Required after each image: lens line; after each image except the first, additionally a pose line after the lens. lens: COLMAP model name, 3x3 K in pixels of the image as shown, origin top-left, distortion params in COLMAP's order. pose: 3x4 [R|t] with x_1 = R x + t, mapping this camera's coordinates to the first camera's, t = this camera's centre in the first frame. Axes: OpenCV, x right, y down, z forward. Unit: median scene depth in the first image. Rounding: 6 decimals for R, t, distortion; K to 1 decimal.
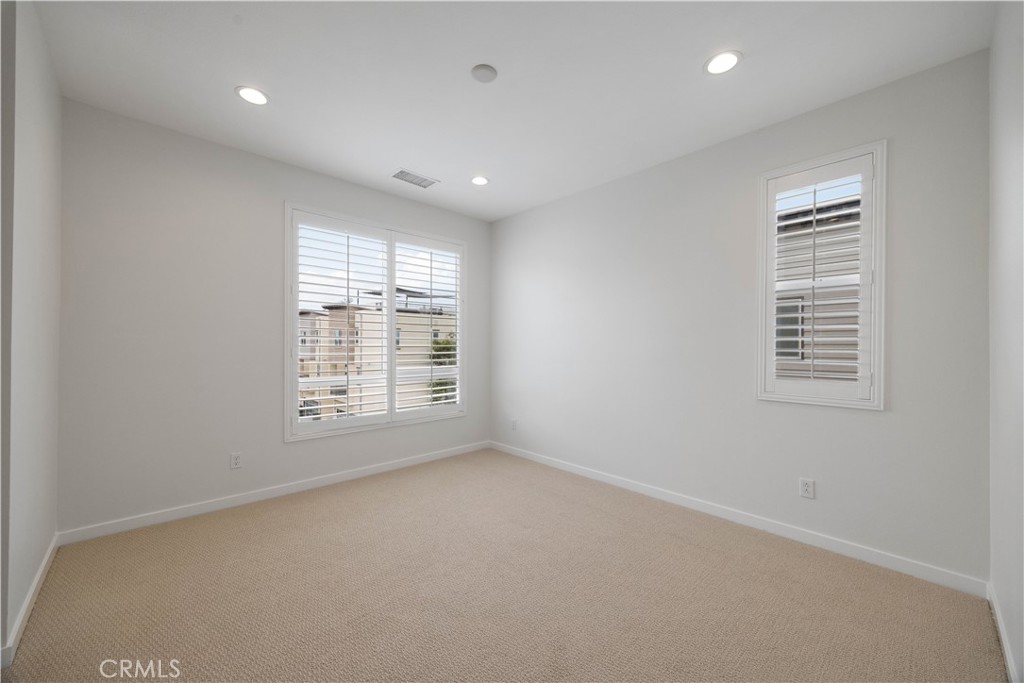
lens RADIAL K [[395.0, 0, 515.1], [0, 395.0, 350.6], [0, 0, 1]] dist [0.000713, -0.000558]
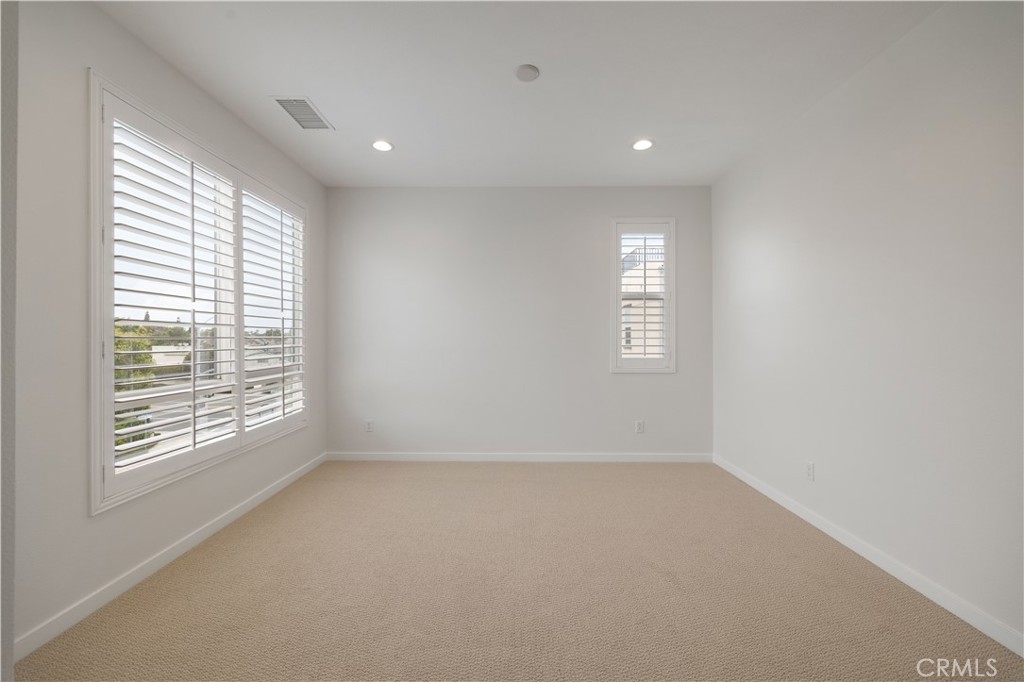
lens RADIAL K [[395.0, 0, 517.8], [0, 395.0, 339.3], [0, 0, 1]] dist [0.000713, -0.000558]
pose [[0.694522, -0.006618, 0.719441, -0.512100], [0.014588, 0.999882, -0.004885, 0.003051], [-0.719324, 0.013888, 0.694536, 0.186136]]
